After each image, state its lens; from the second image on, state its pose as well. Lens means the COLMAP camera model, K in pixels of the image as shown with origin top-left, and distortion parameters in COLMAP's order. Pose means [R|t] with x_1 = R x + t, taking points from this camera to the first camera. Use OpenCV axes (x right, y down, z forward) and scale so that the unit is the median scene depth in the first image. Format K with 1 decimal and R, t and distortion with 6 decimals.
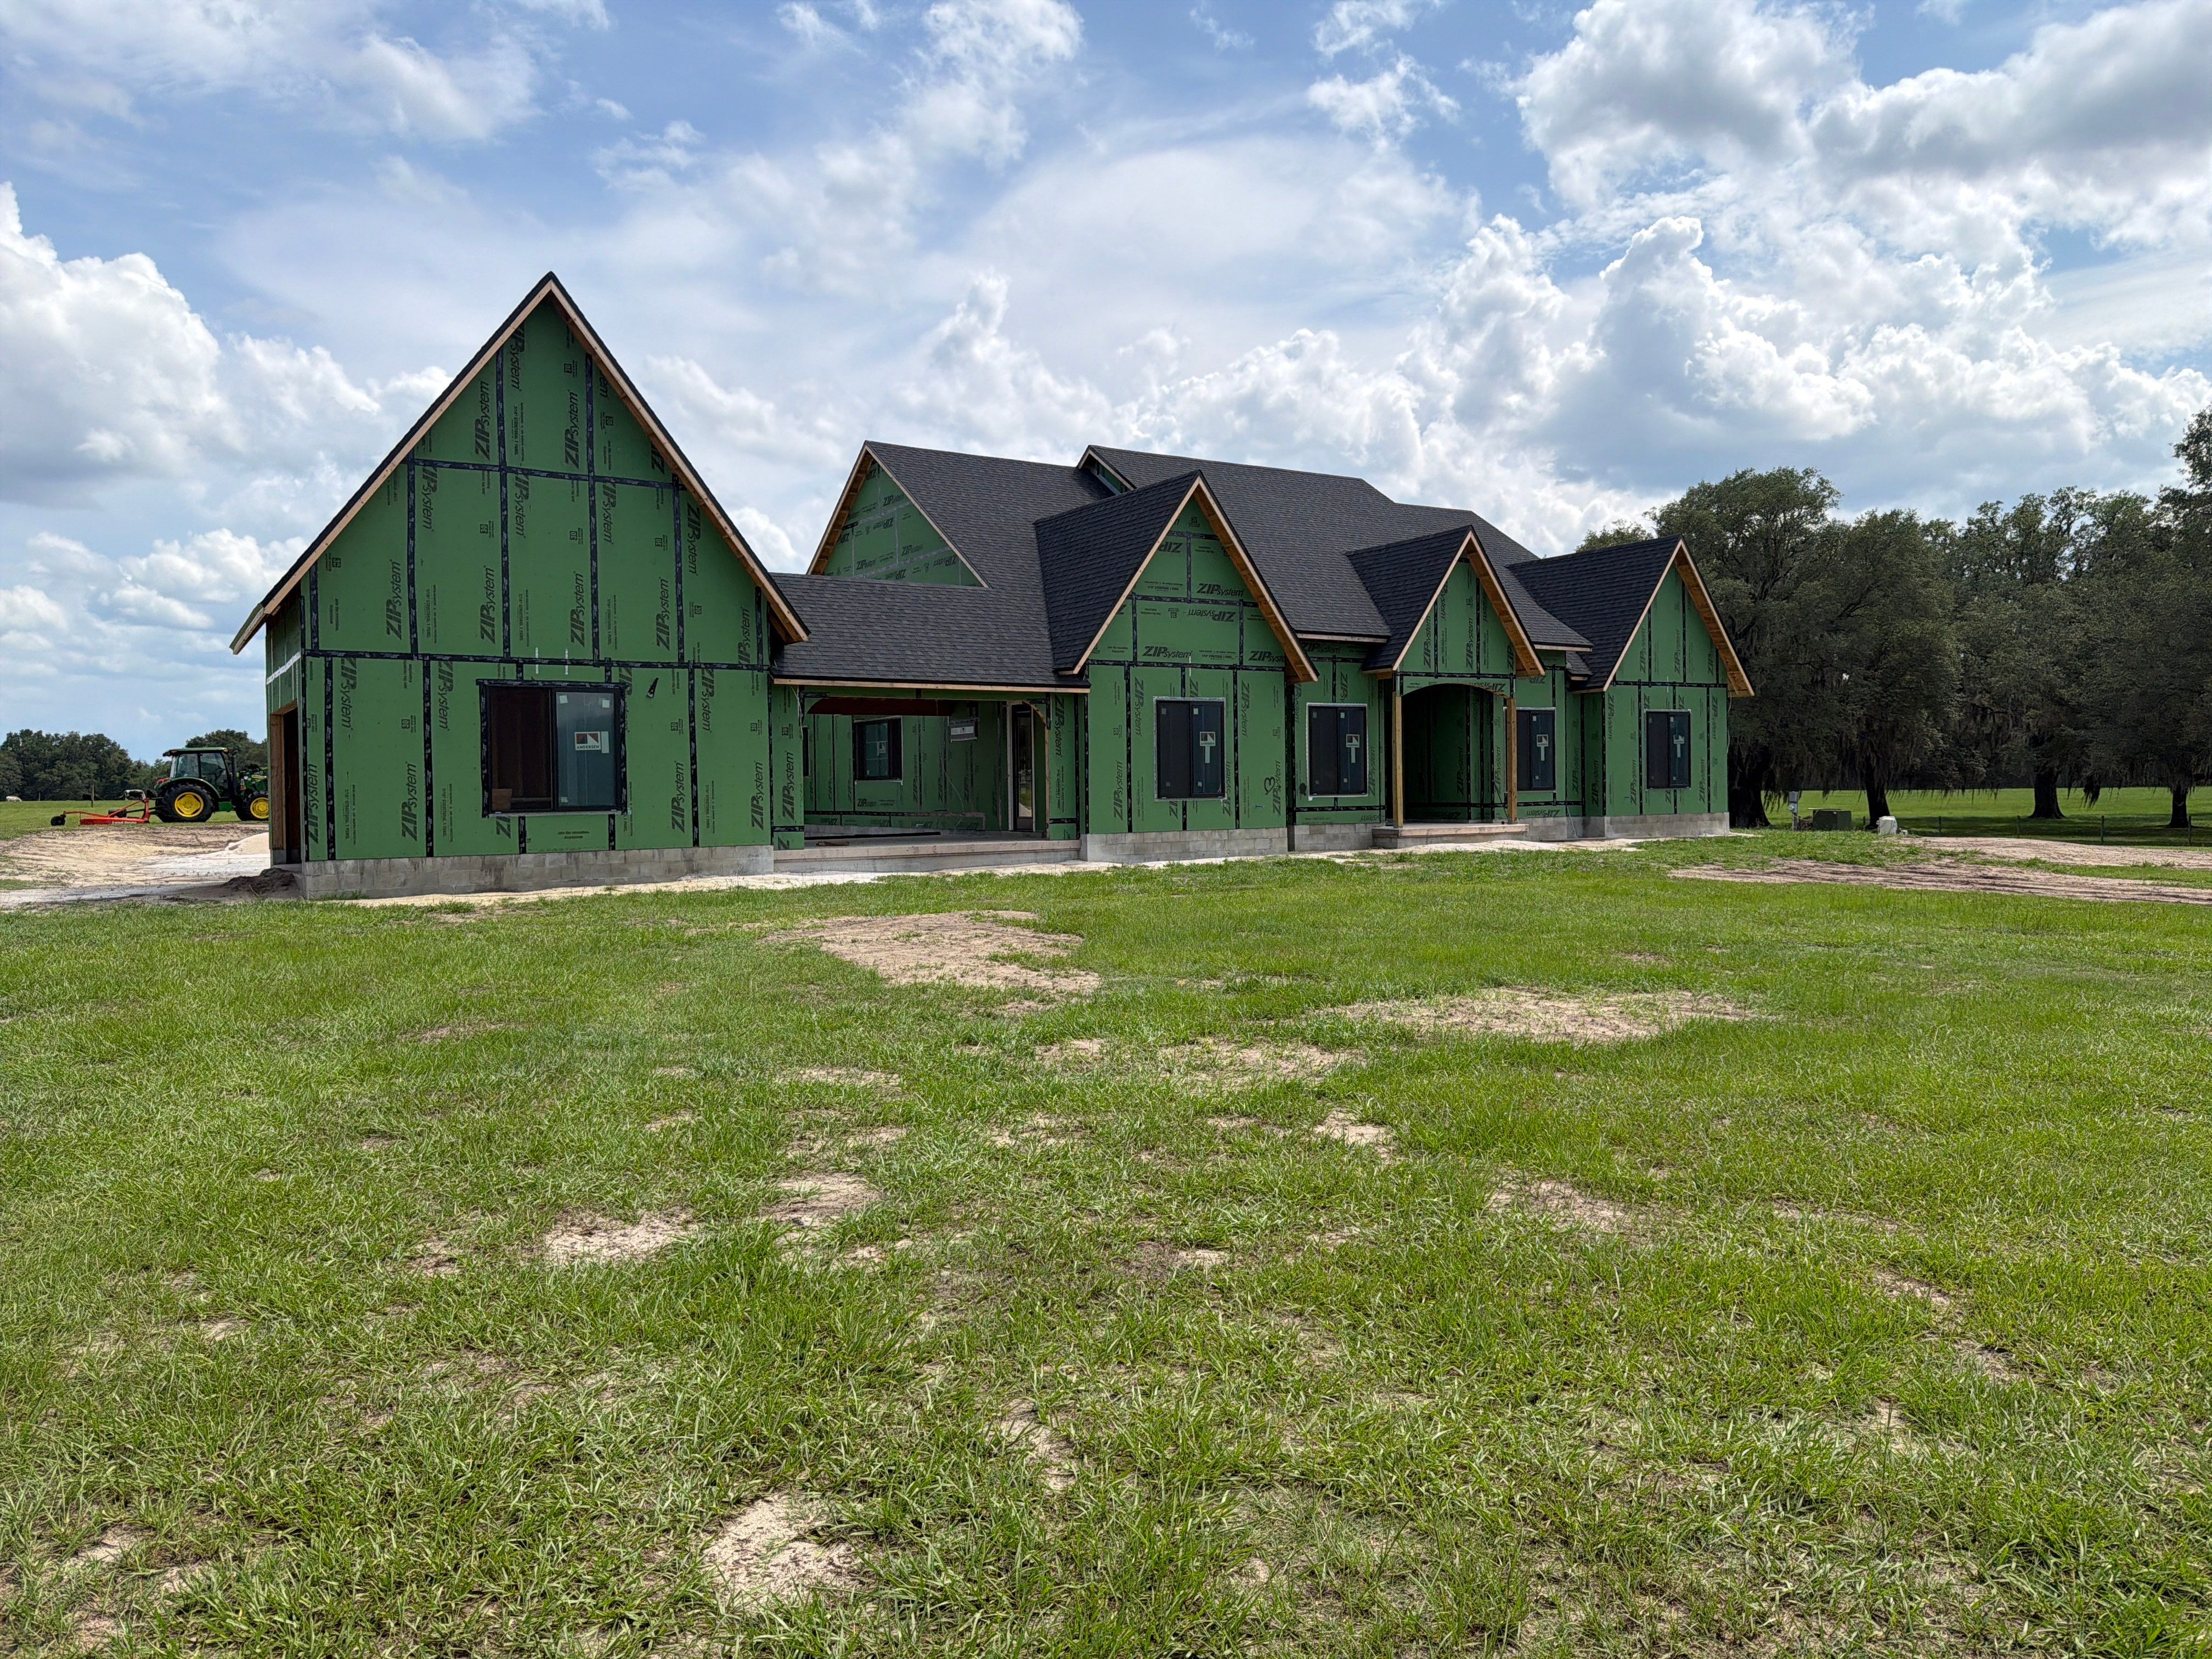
lens RADIAL K [[1588.7, 0, 1116.2], [0, 1588.7, 816.9], [0, 0, 1]] dist [0.049125, -0.014090]
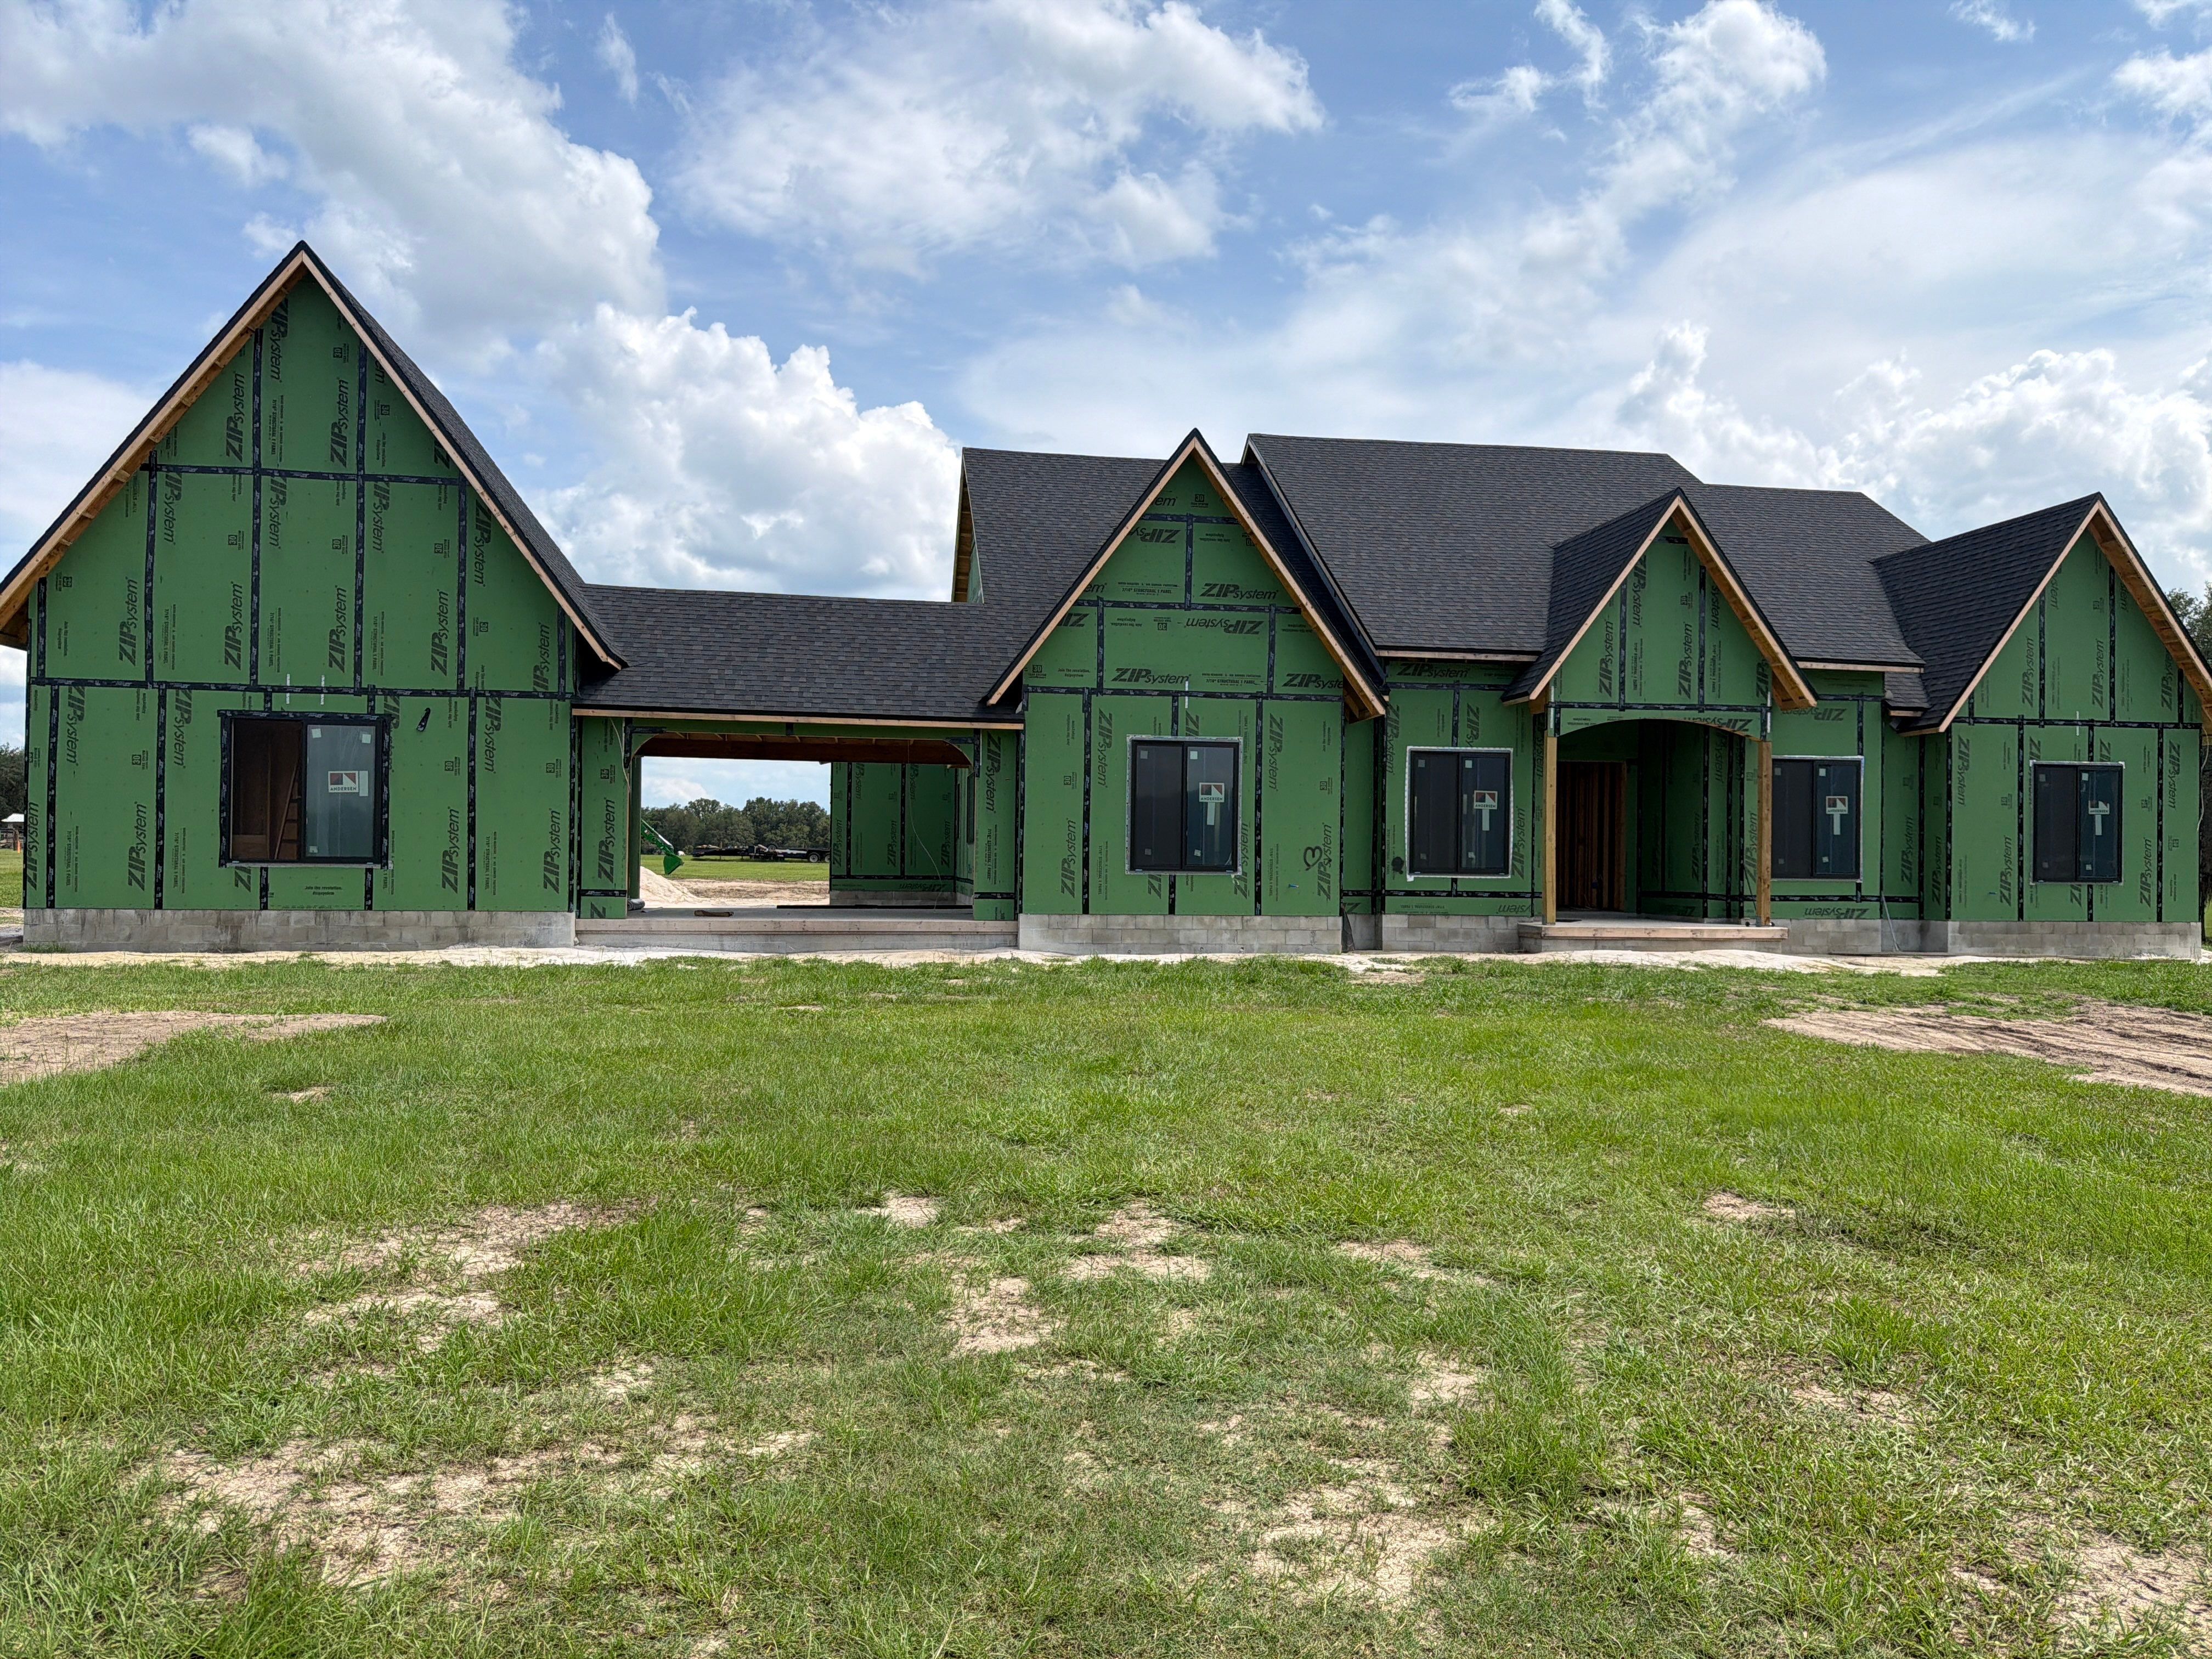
lens RADIAL K [[1590.8, 0, 1081.3], [0, 1590.8, 839.3], [0, 0, 1]] dist [0.059391, -0.091398]
pose [[0.914427, 0.022216, -0.404141, 0.311729], [-0.034082, 0.999173, -0.022189, -0.009033], [0.403314, 0.034065, 0.914428, 0.307143]]
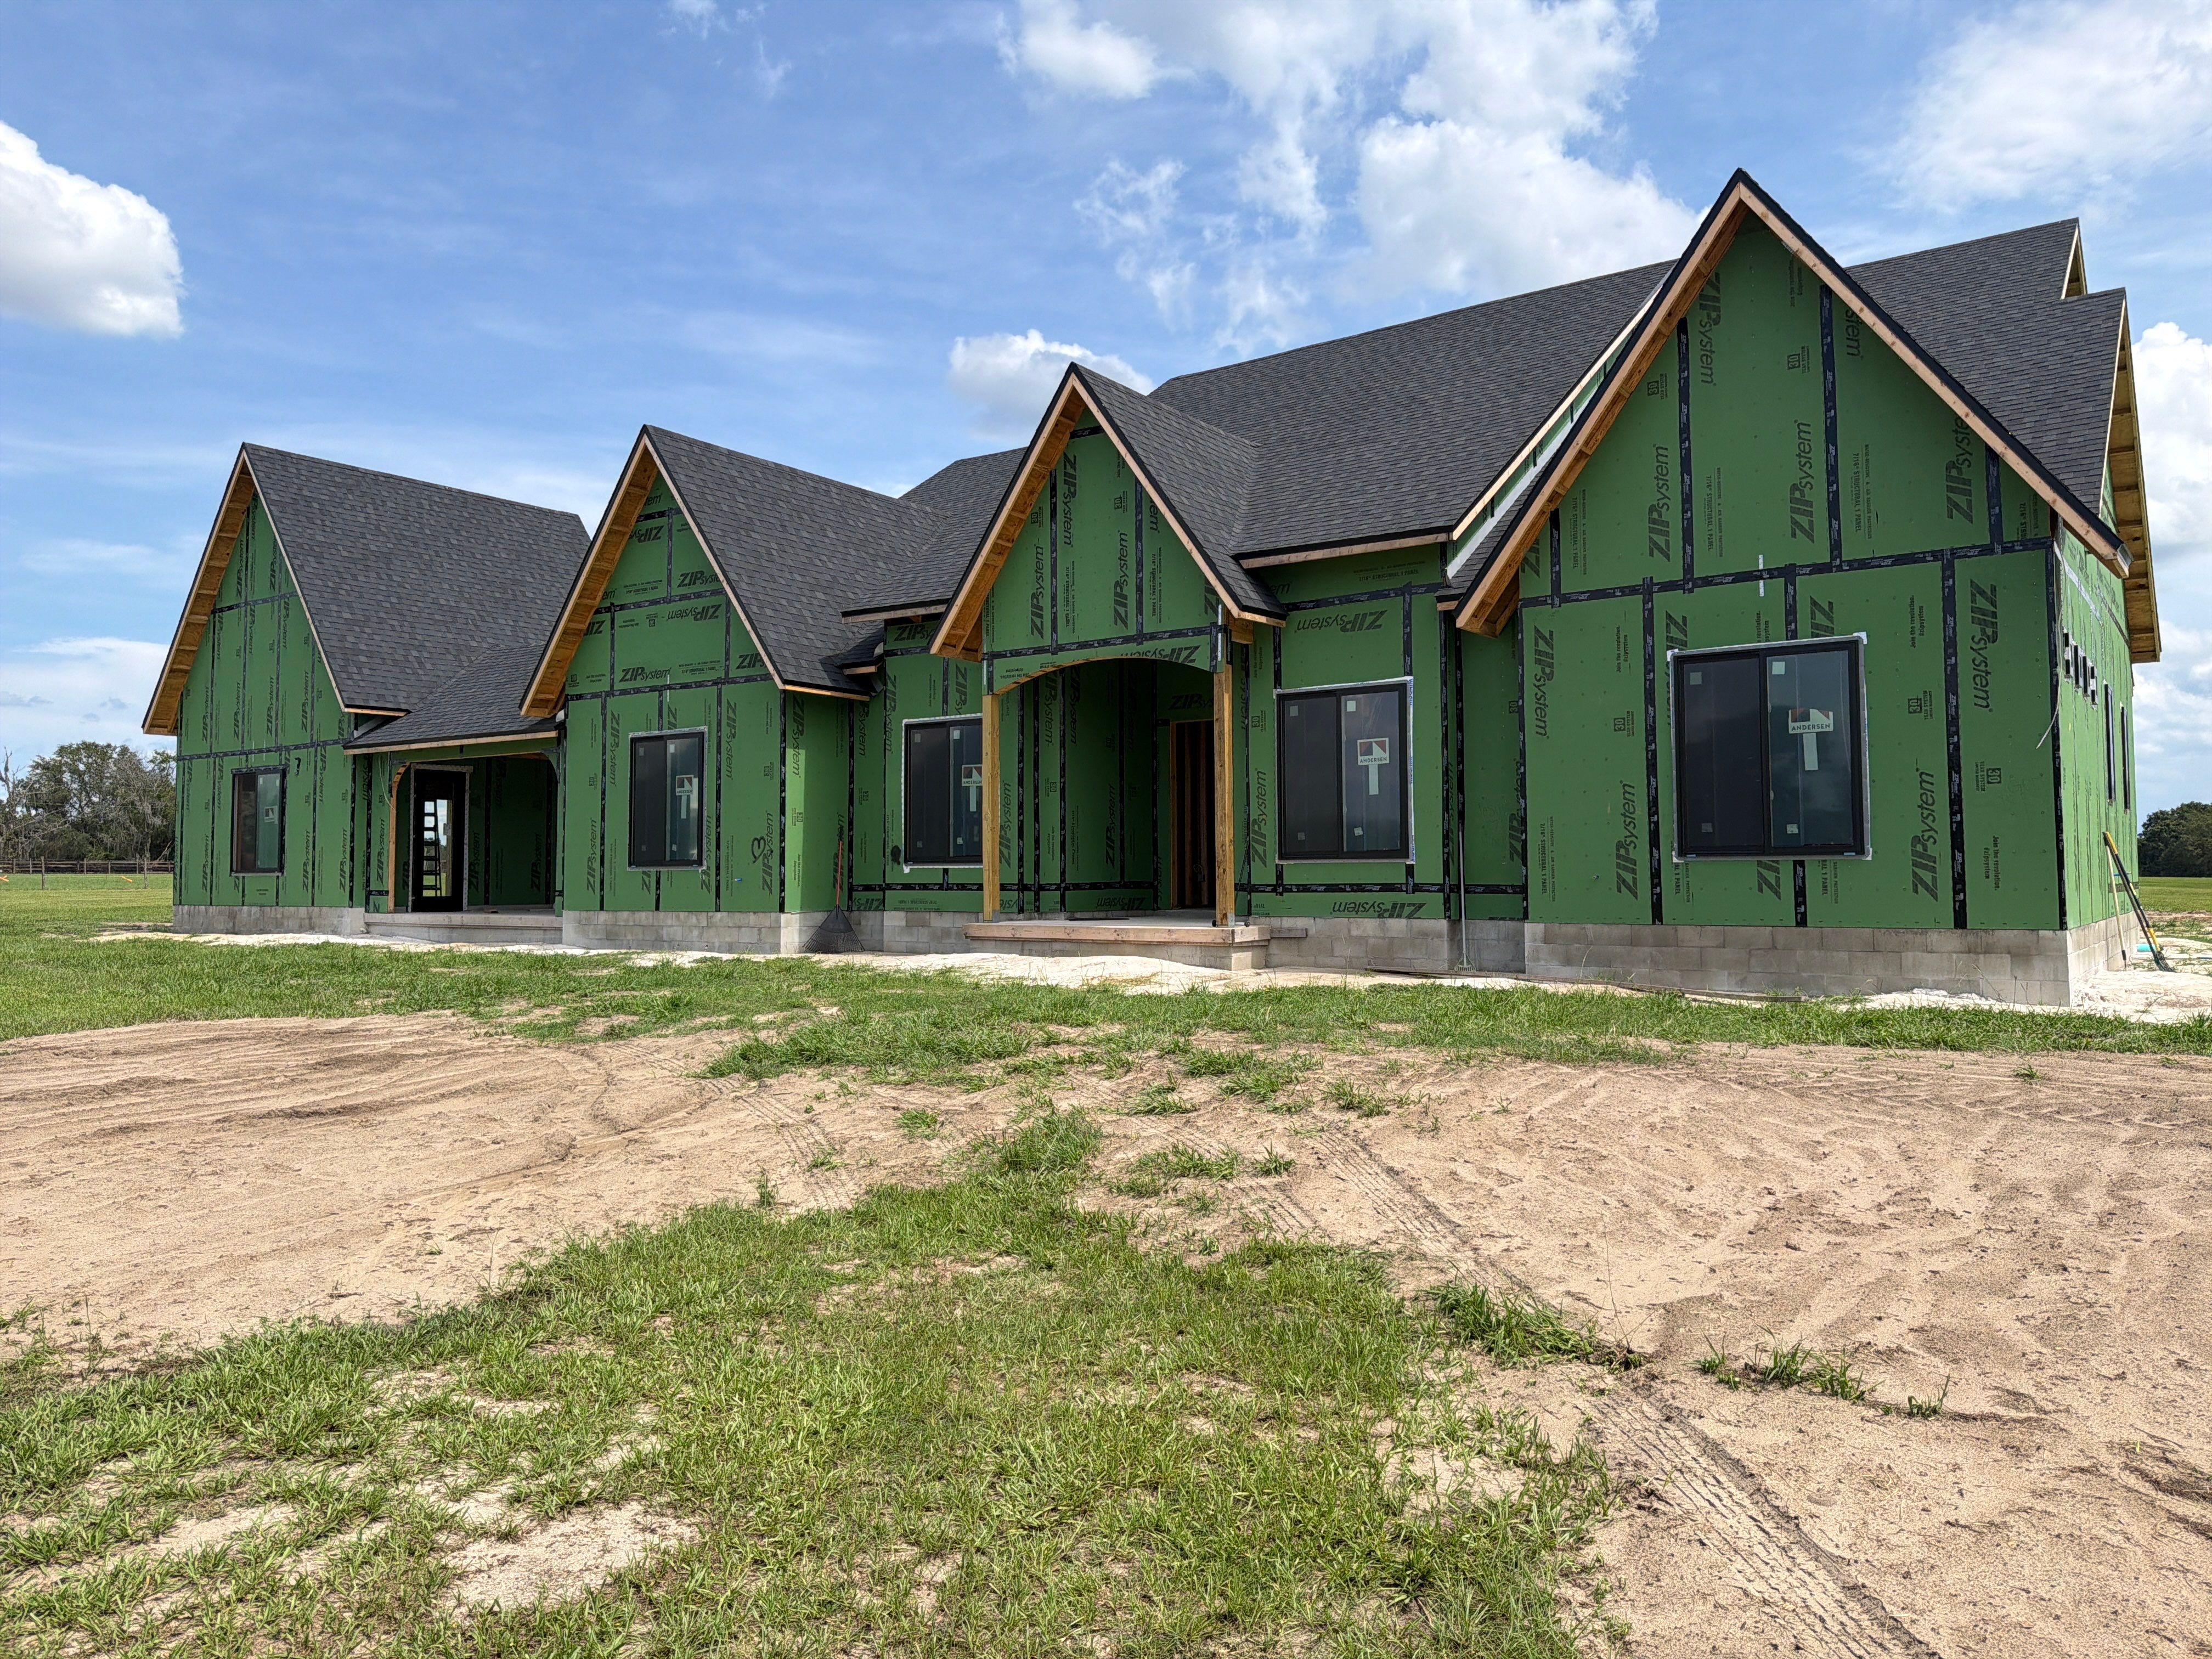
lens RADIAL K [[1590.8, 0, 1127.2], [0, 1590.8, 809.6], [0, 0, 1]] dist [0.059391, -0.091398]
pose [[0.363966, -0.023984, -0.931103, 0.833214], [-0.016893, 0.999334, -0.032344, -0.018514], [0.931259, 0.027501, 0.363319, 0.953171]]
